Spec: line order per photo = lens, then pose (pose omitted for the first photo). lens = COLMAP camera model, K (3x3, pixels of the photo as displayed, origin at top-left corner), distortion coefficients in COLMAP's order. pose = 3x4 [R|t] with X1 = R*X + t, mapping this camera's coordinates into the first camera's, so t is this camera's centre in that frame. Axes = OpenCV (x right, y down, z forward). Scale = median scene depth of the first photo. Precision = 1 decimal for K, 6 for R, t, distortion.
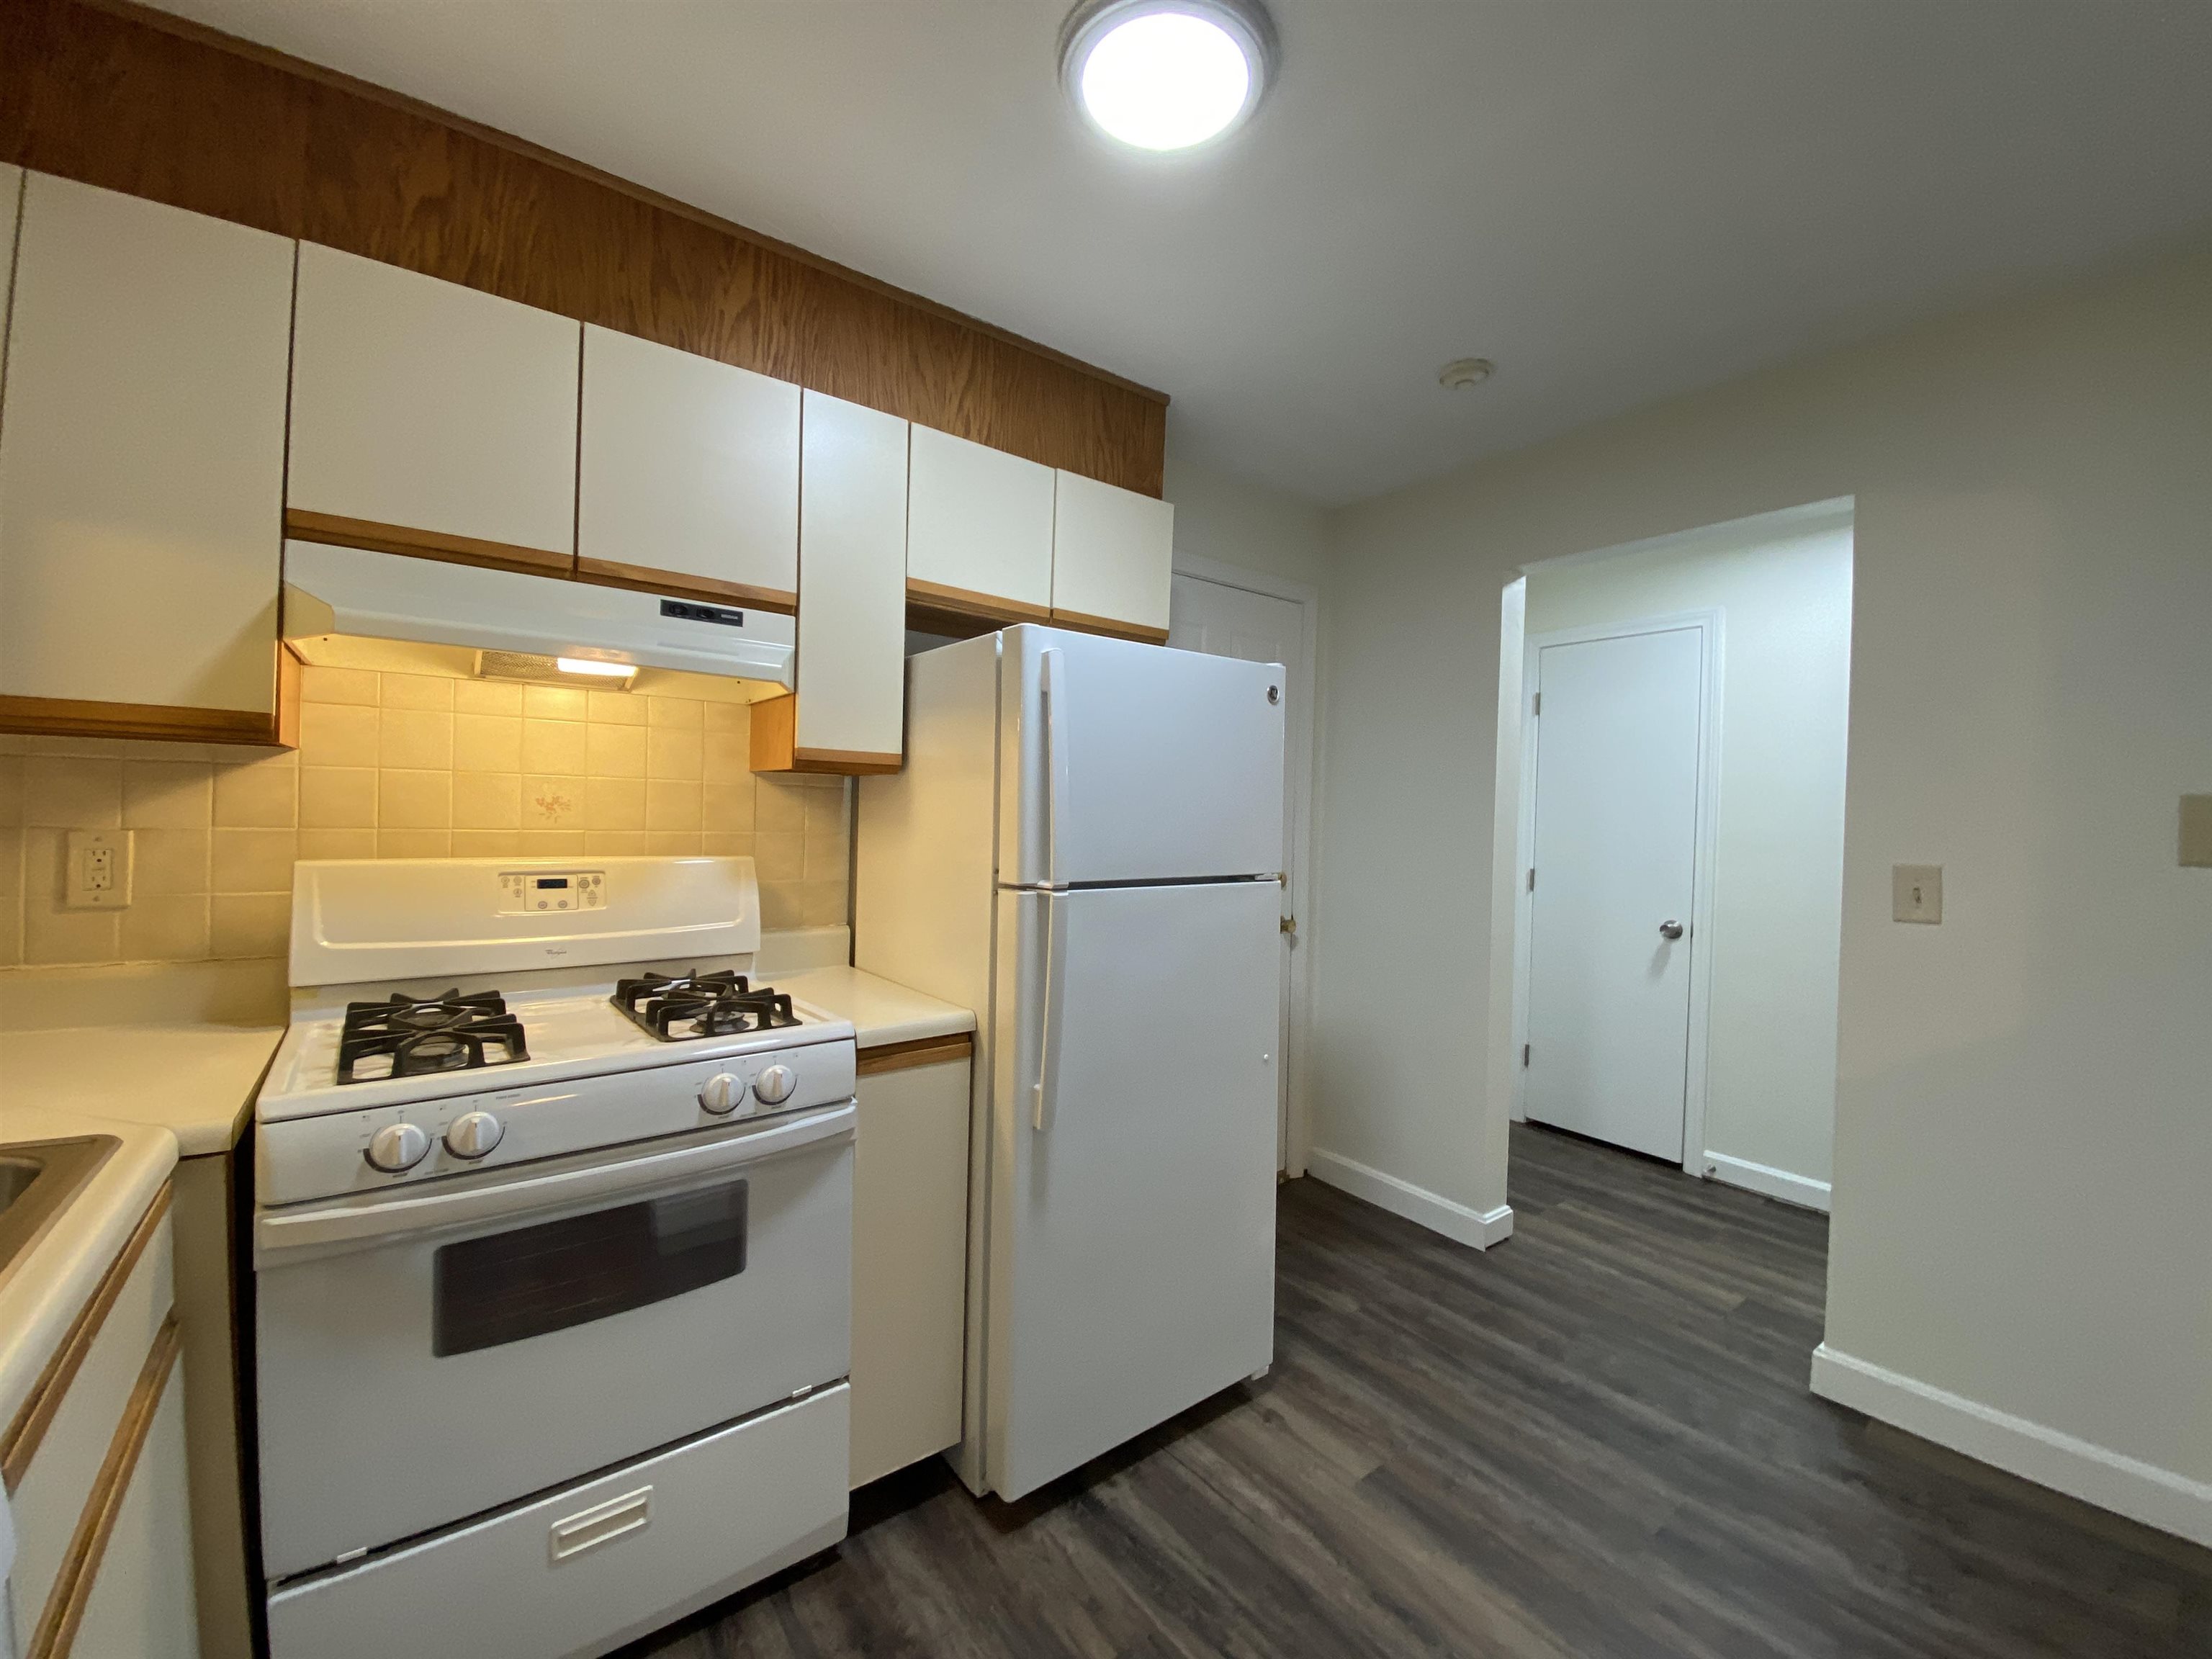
lens RADIAL K [[895.9, 0, 1103.4], [0, 895.9, 821.1], [0, 0, 1]] dist [0.019429, -0.020291]
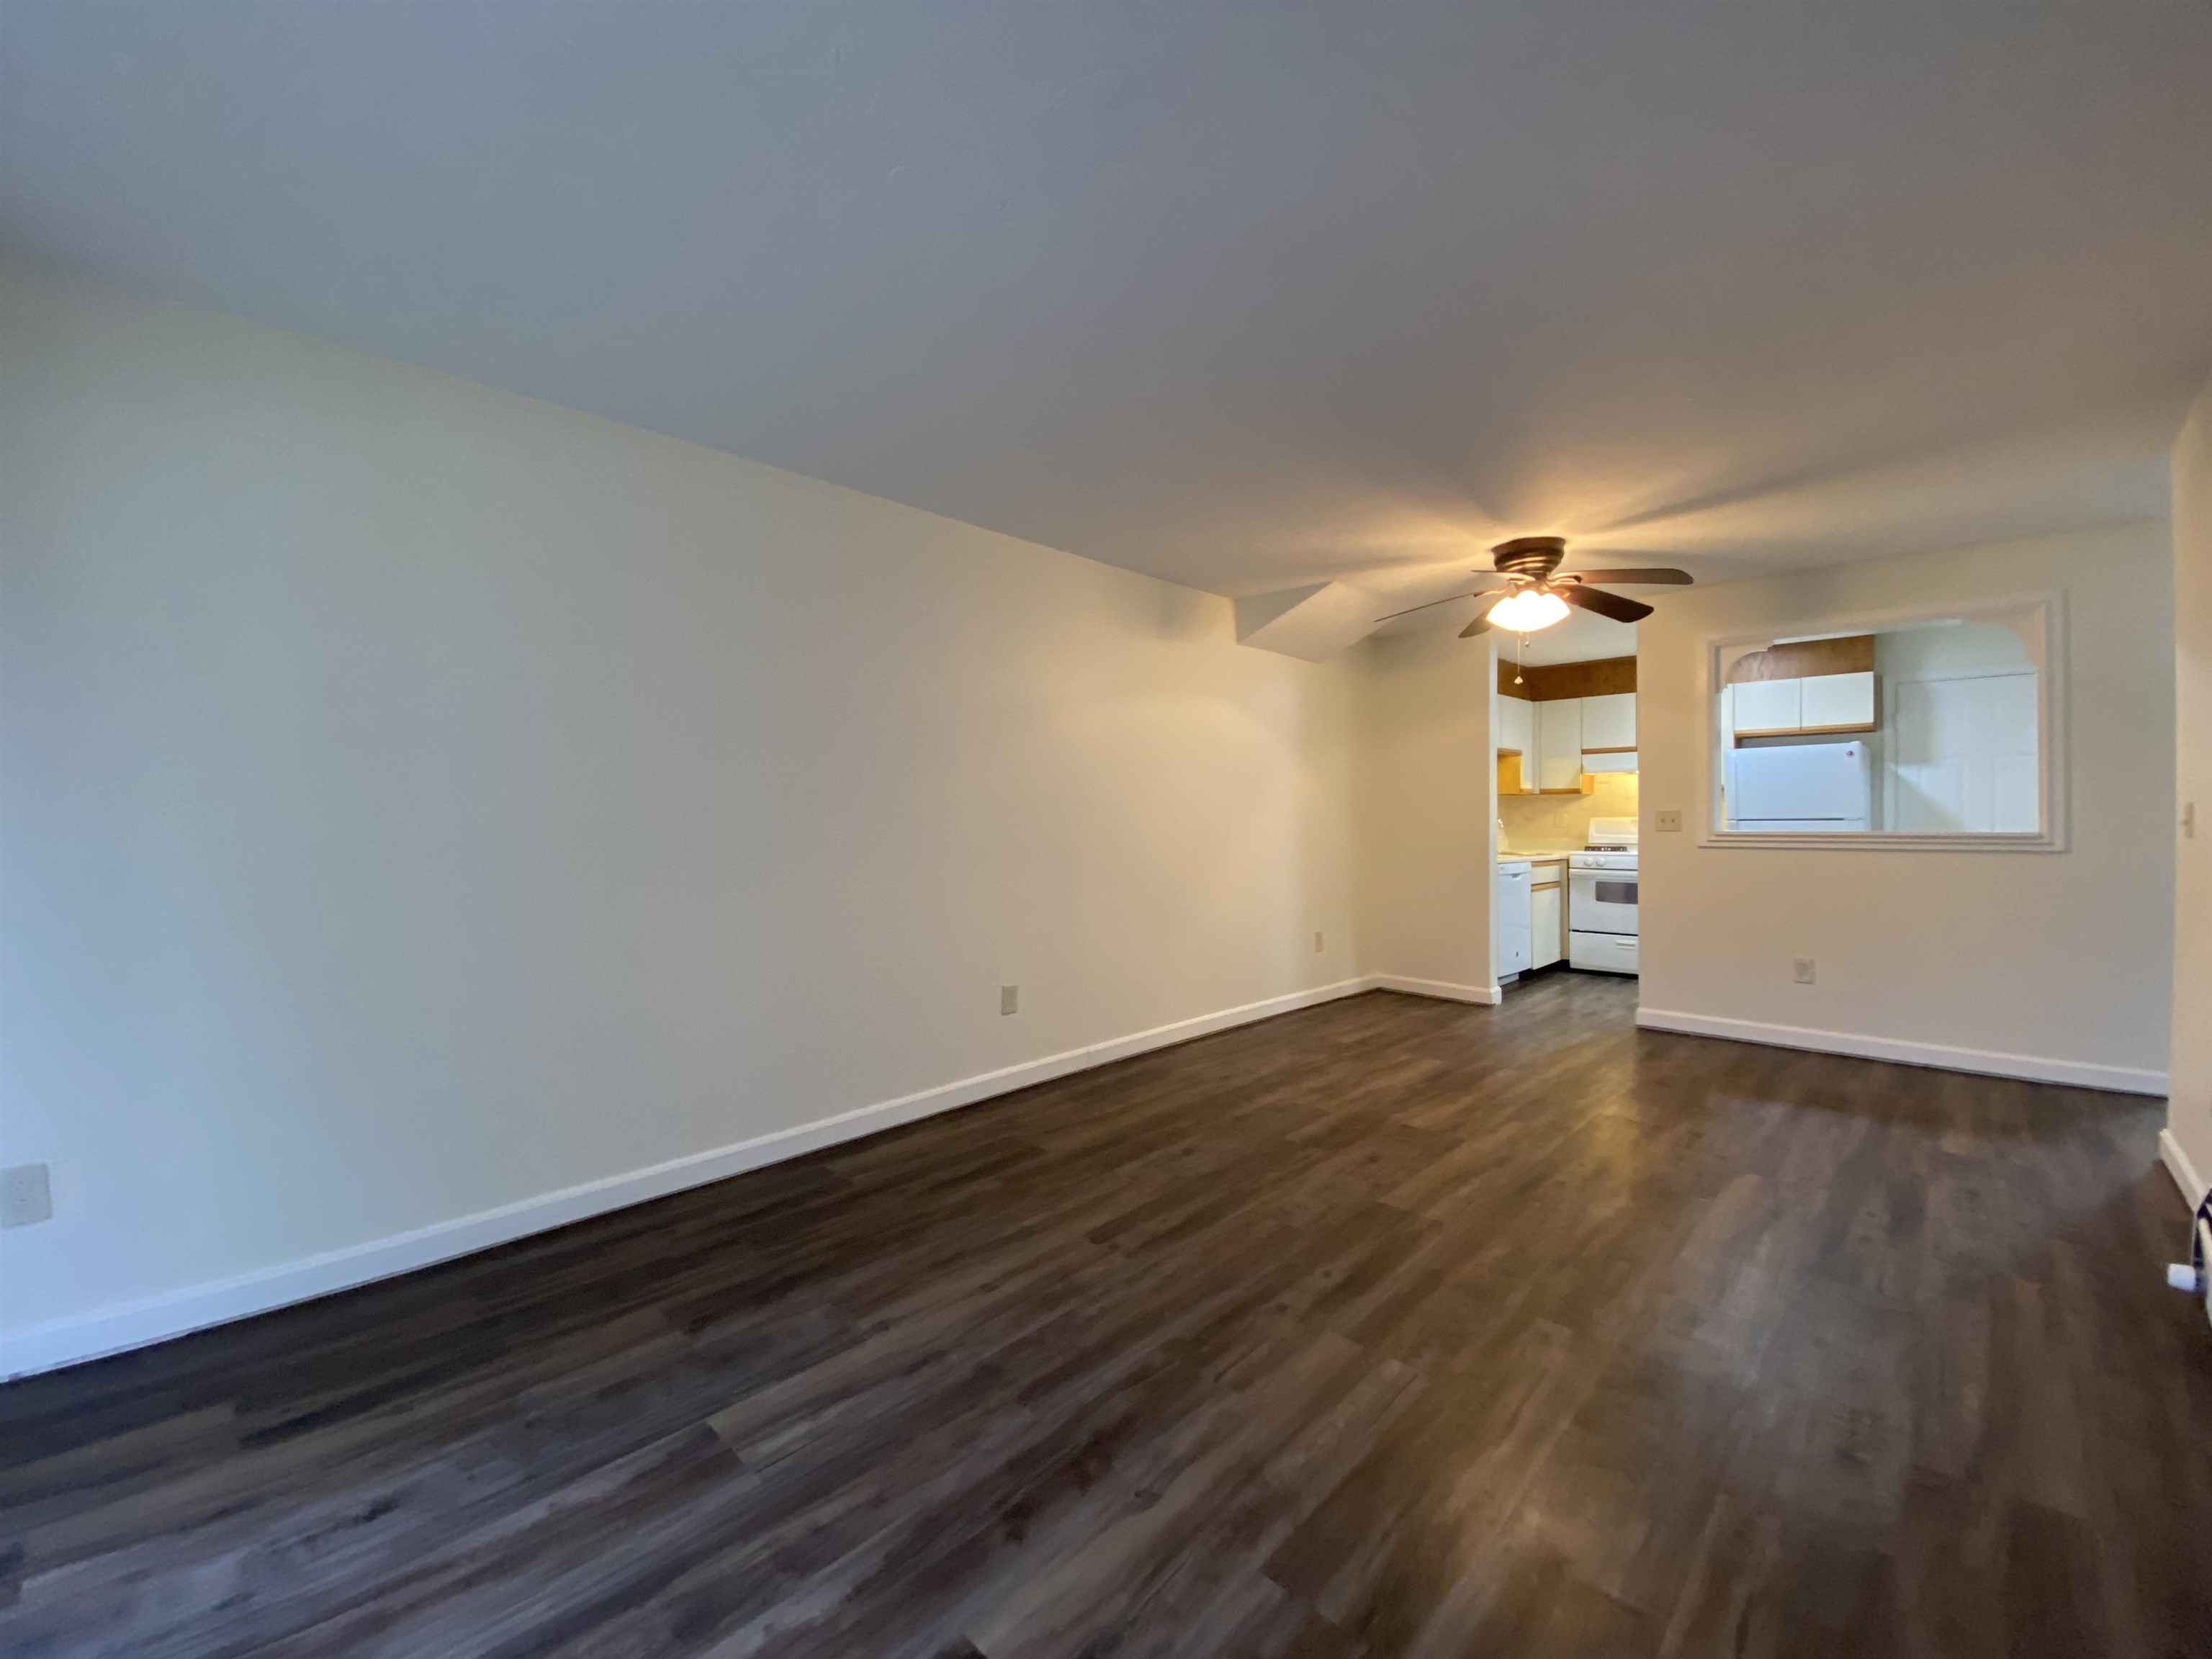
lens RADIAL K [[893.5, 0, 1088.0], [0, 893.5, 822.1], [0, 0, 1]] dist [0.030184, -0.019809]
pose [[0.131193, -0.020432, -0.991146, 3.215564], [-0.000580, 0.999786, -0.020687, 0.156576], [0.991357, 0.003289, 0.131153, -2.099430]]
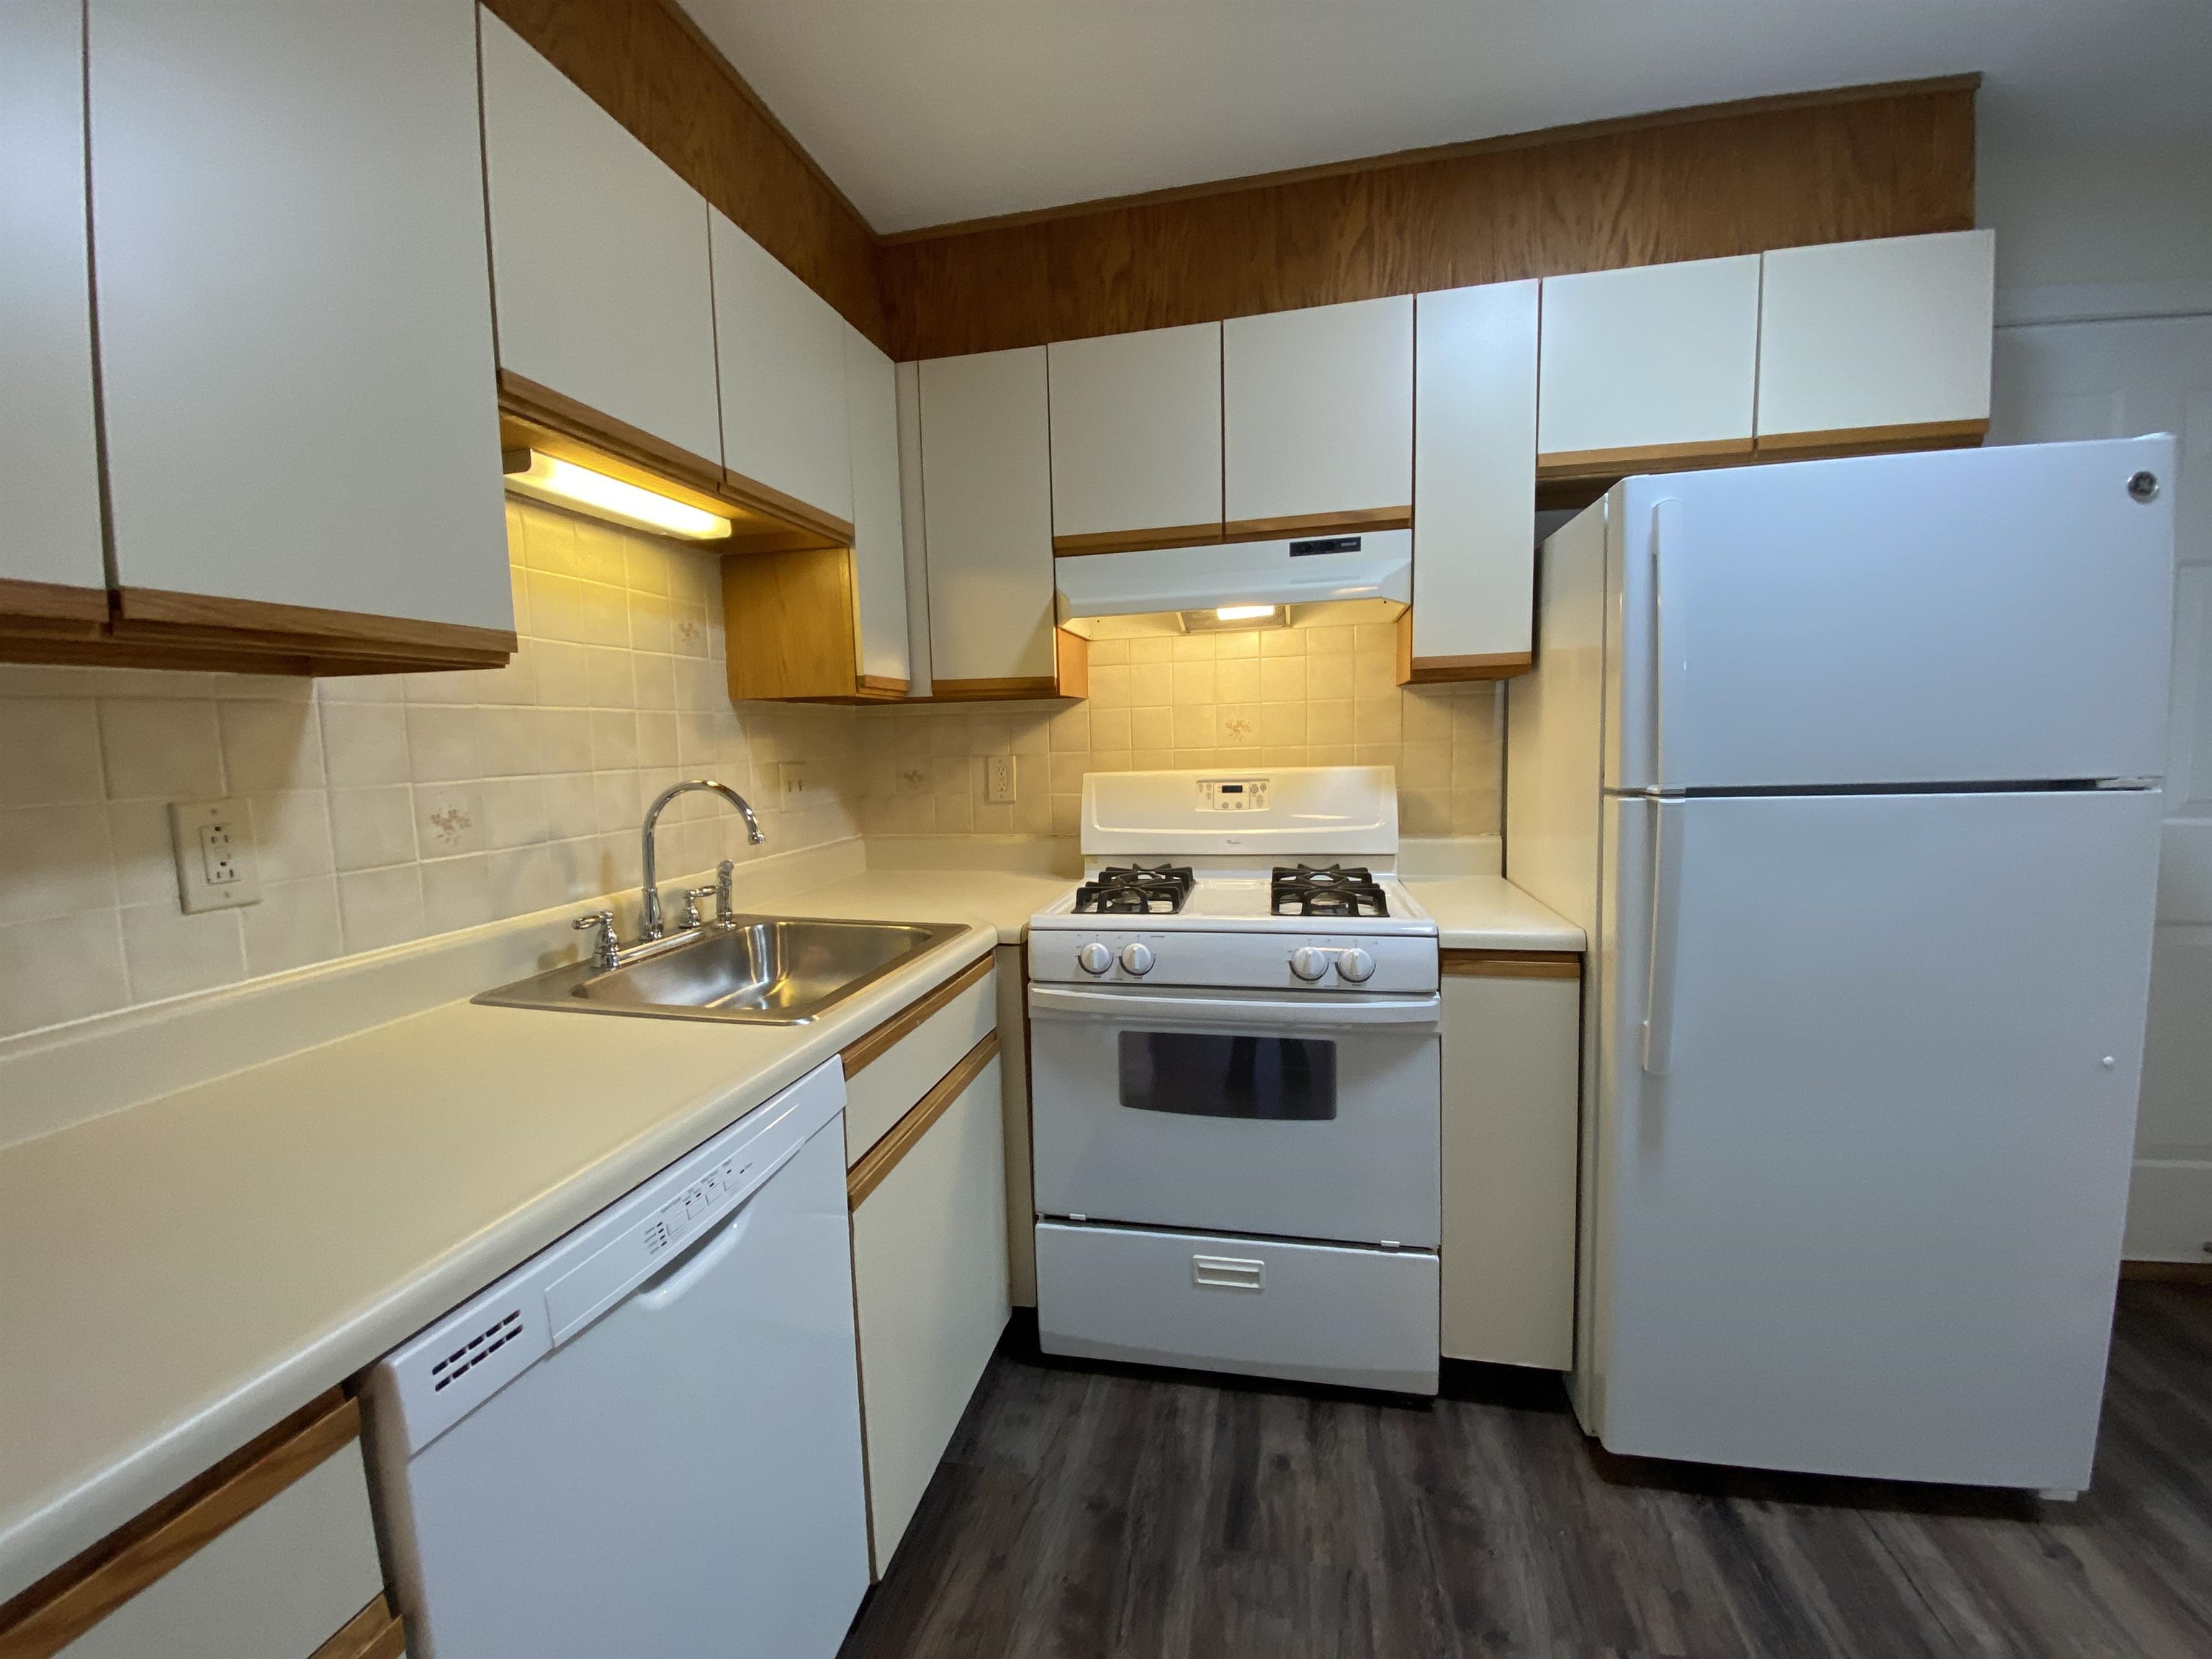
lens RADIAL K [[891.6, 0, 1090.9], [0, 891.6, 823.3], [0, 0, 1]] dist [0.025826, -0.022570]
pose [[0.640245, 0.030887, -0.767549, 0.237226], [0.038785, 0.996617, 0.072457, 0.020014], [0.767191, -0.076160, 0.636882, 0.046086]]
